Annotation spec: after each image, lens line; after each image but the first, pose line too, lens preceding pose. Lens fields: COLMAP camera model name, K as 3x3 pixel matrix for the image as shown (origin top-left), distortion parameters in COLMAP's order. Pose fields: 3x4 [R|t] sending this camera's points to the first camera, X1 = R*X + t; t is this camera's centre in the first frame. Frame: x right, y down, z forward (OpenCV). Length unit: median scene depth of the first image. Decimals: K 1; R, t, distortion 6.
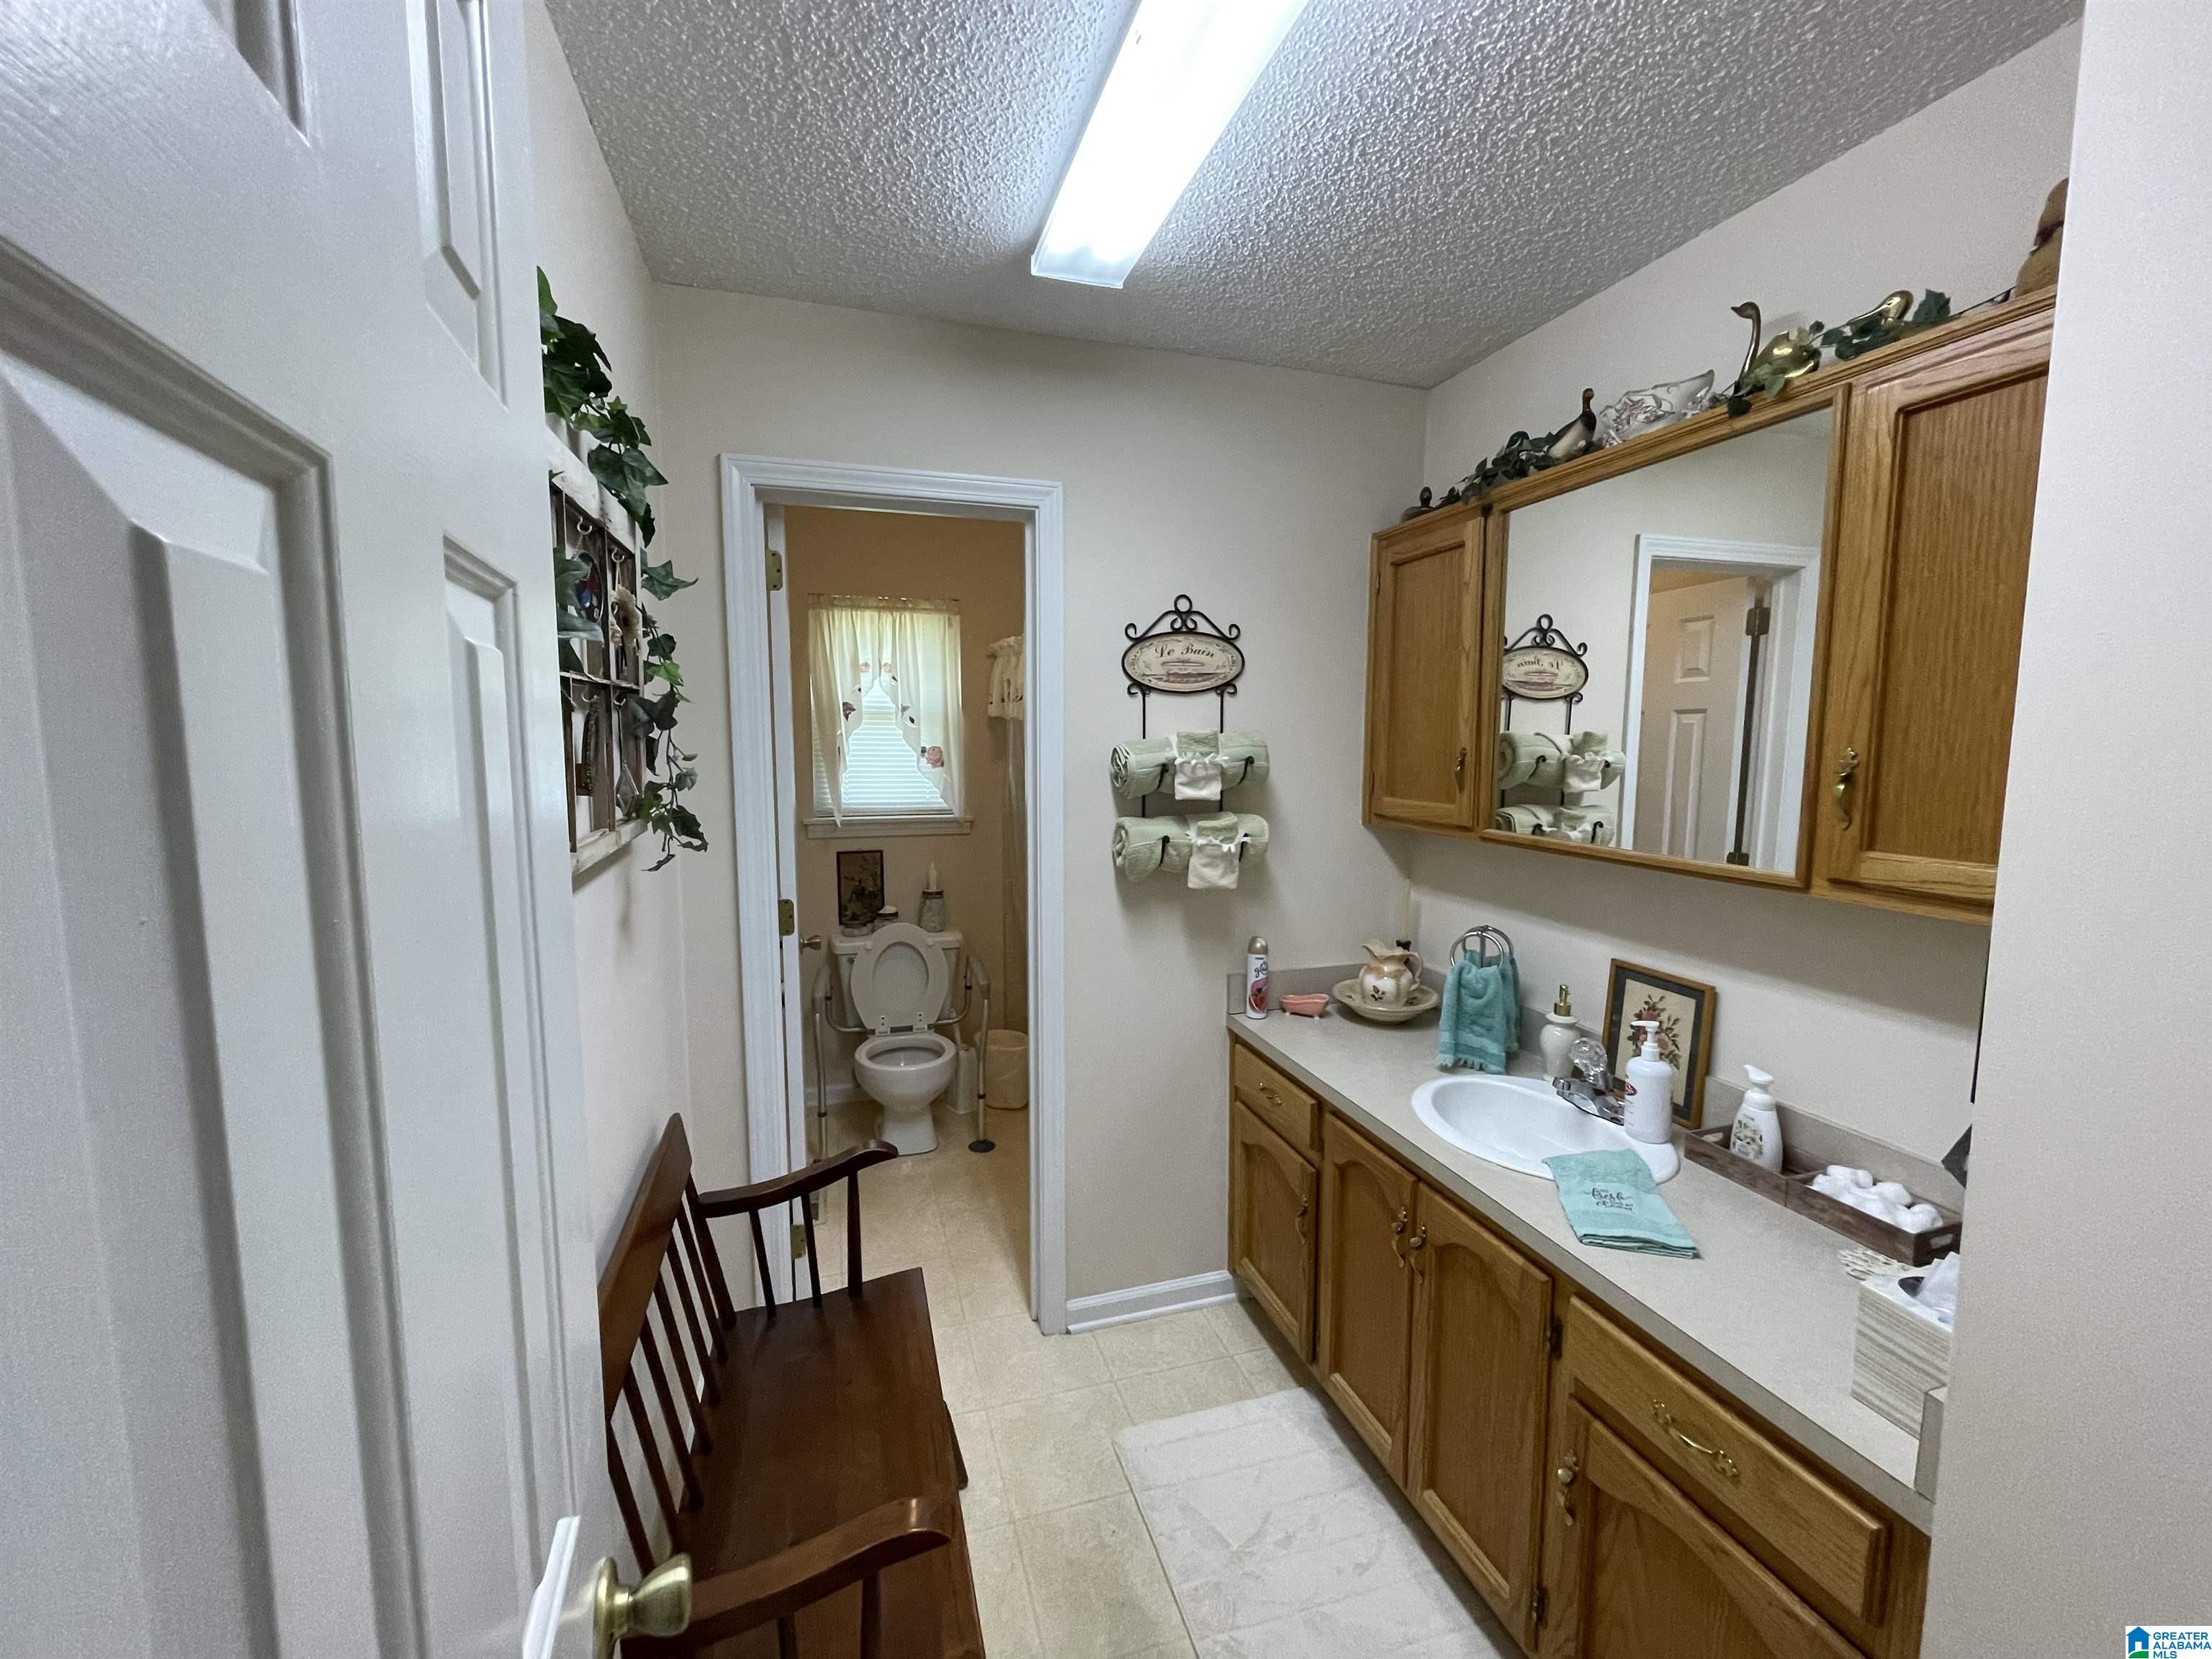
lens RADIAL K [[897.3, 0, 1108.3], [0, 897.3, 831.9], [0, 0, 1]] dist [-0.009880, -0.000438]
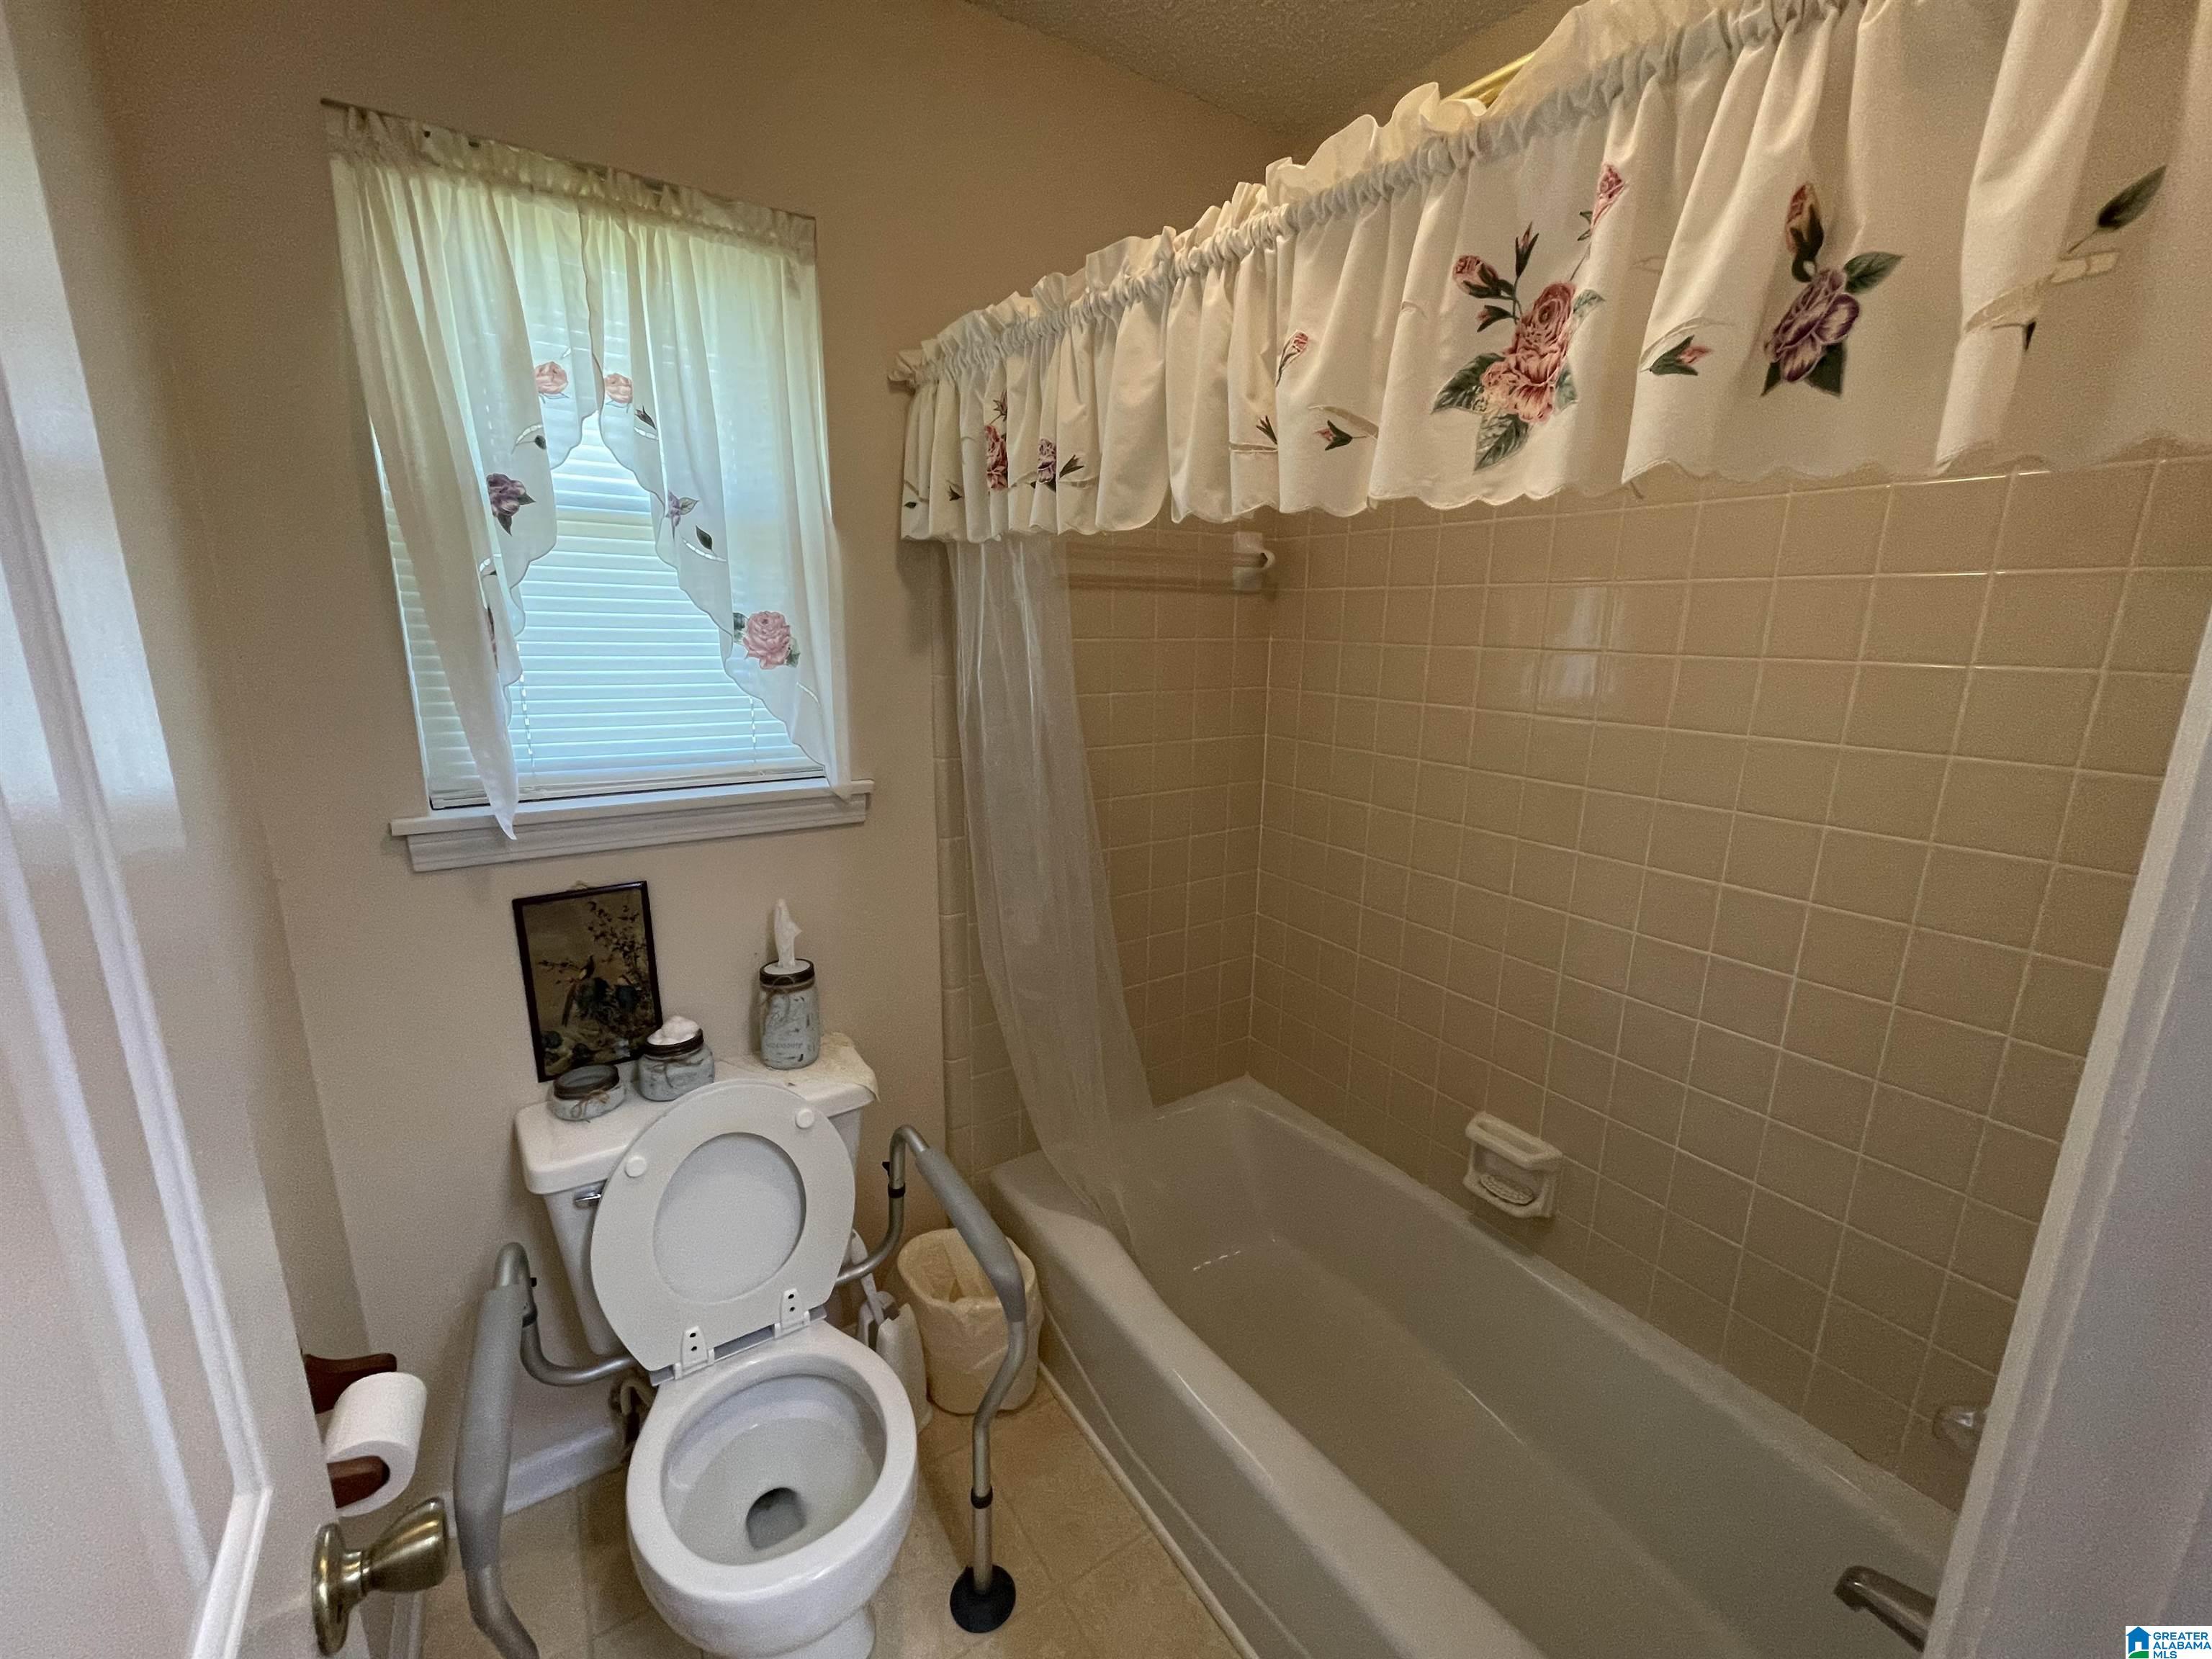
lens RADIAL K [[897.3, 0, 1111.5], [0, 897.3, 830.6], [0, 0, 1]] dist [-0.009880, -0.000438]
pose [[0.956528, -0.050778, 0.287186, -0.170213], [0.010371, 0.990026, 0.140505, -0.055260], [-0.291456, -0.131418, 0.947514, 0.581316]]
